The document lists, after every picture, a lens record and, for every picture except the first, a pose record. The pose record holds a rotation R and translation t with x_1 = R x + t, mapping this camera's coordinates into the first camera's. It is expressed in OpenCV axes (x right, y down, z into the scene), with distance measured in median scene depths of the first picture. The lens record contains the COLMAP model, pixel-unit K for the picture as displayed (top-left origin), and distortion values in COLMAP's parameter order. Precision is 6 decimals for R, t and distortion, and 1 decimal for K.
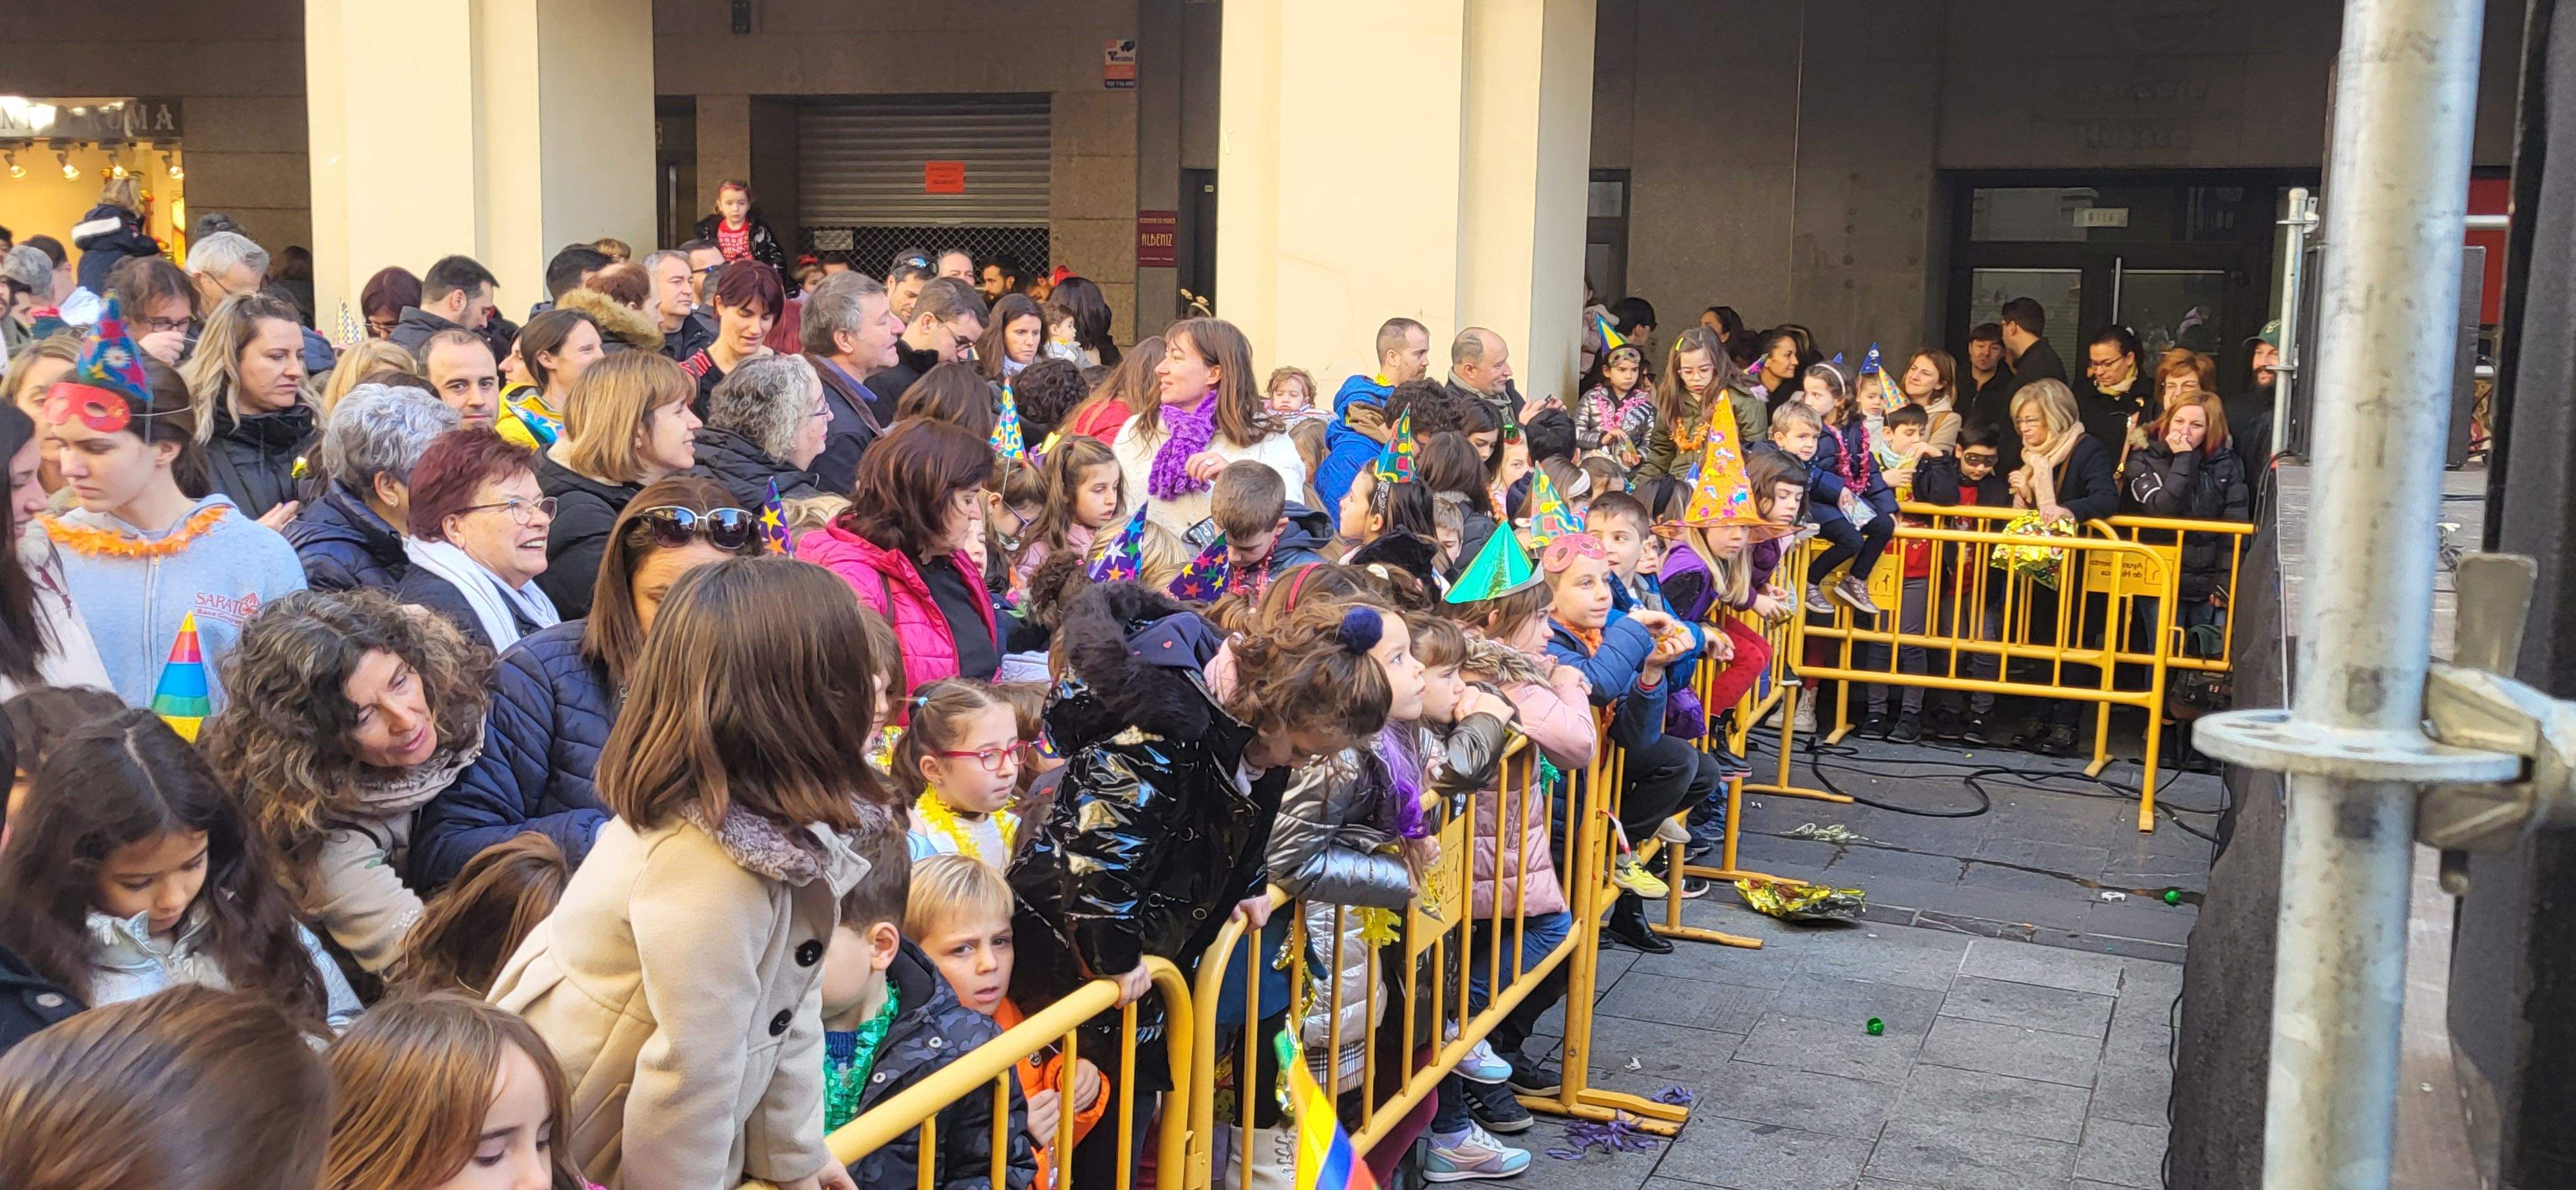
lens RADIAL K [[2551.9, 0, 1288.0], [0, 2551.9, 595.0], [0, 0, 1]] dist [0.018932, 0.010132]
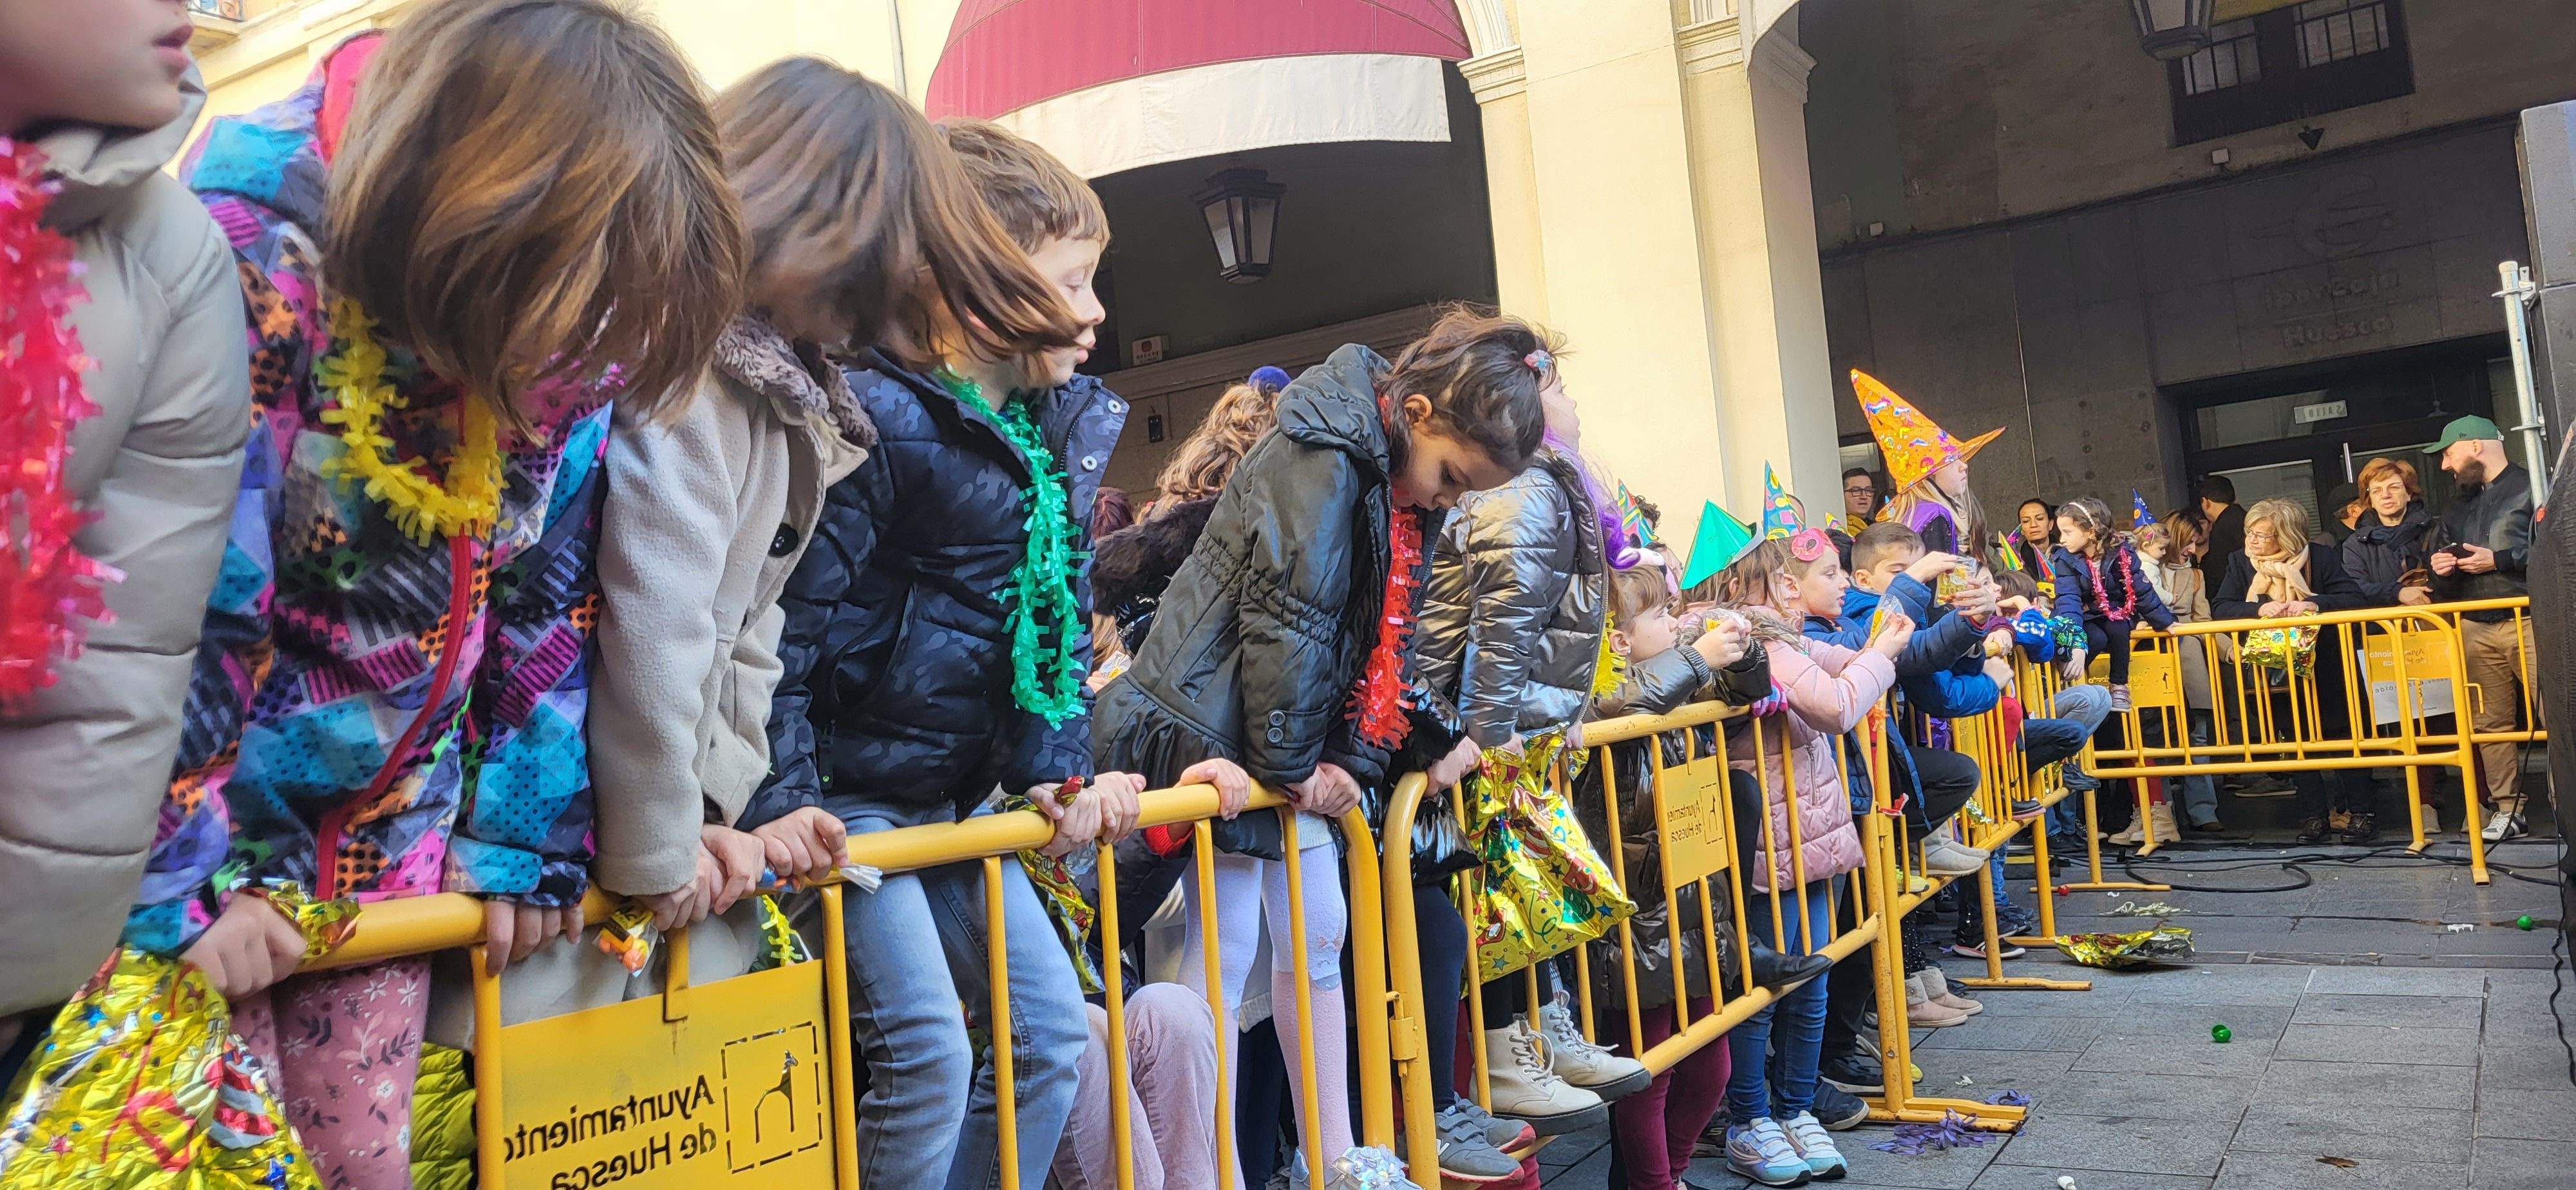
lens RADIAL K [[1958.8, 0, 1289.4], [0, 1958.8, 555.2], [0, 0, 1]] dist [0.088983, -0.091775]
pose [[0.976392, -0.128931, -0.173306, 0.034005], [0.093029, 0.975100, -0.201309, 0.099481], [0.194946, 0.180434, 0.964074, 0.147353]]
